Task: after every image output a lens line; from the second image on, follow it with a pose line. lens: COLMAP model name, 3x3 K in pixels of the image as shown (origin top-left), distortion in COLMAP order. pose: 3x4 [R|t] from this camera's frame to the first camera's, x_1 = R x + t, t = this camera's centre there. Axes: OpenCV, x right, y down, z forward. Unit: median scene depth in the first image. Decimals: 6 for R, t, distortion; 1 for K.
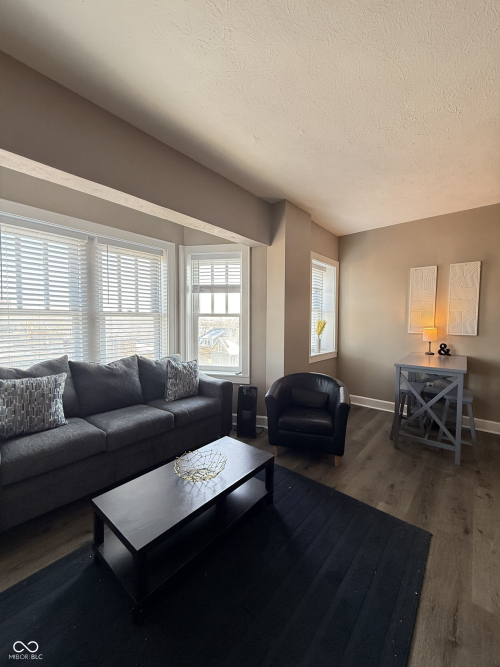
lens RADIAL K [[269.8, 0, 248.9], [0, 269.8, 334.1], [0, 0, 1]] dist [-0.000434, -0.000072]
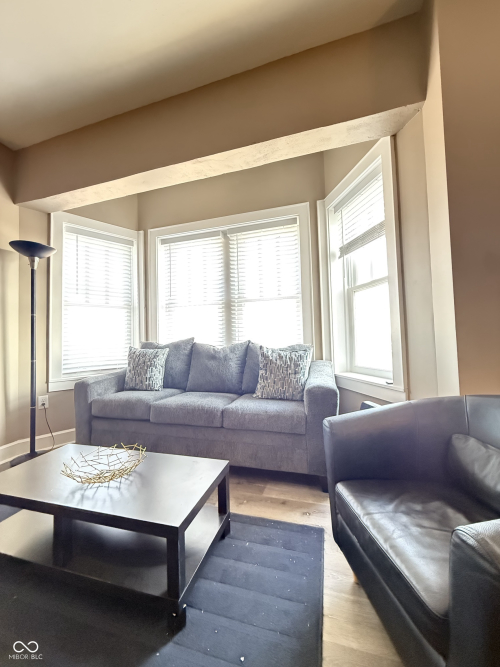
lens RADIAL K [[269.8, 0, 250.1], [0, 269.8, 330.7], [0, 0, 1]] dist [-0.000434, -0.000072]
pose [[0.376035, -0.058093, -0.924783, 0.418940], [-0.018575, 0.997360, -0.070205, 0.108479], [0.926419, 0.043578, 0.373963, 0.670561]]
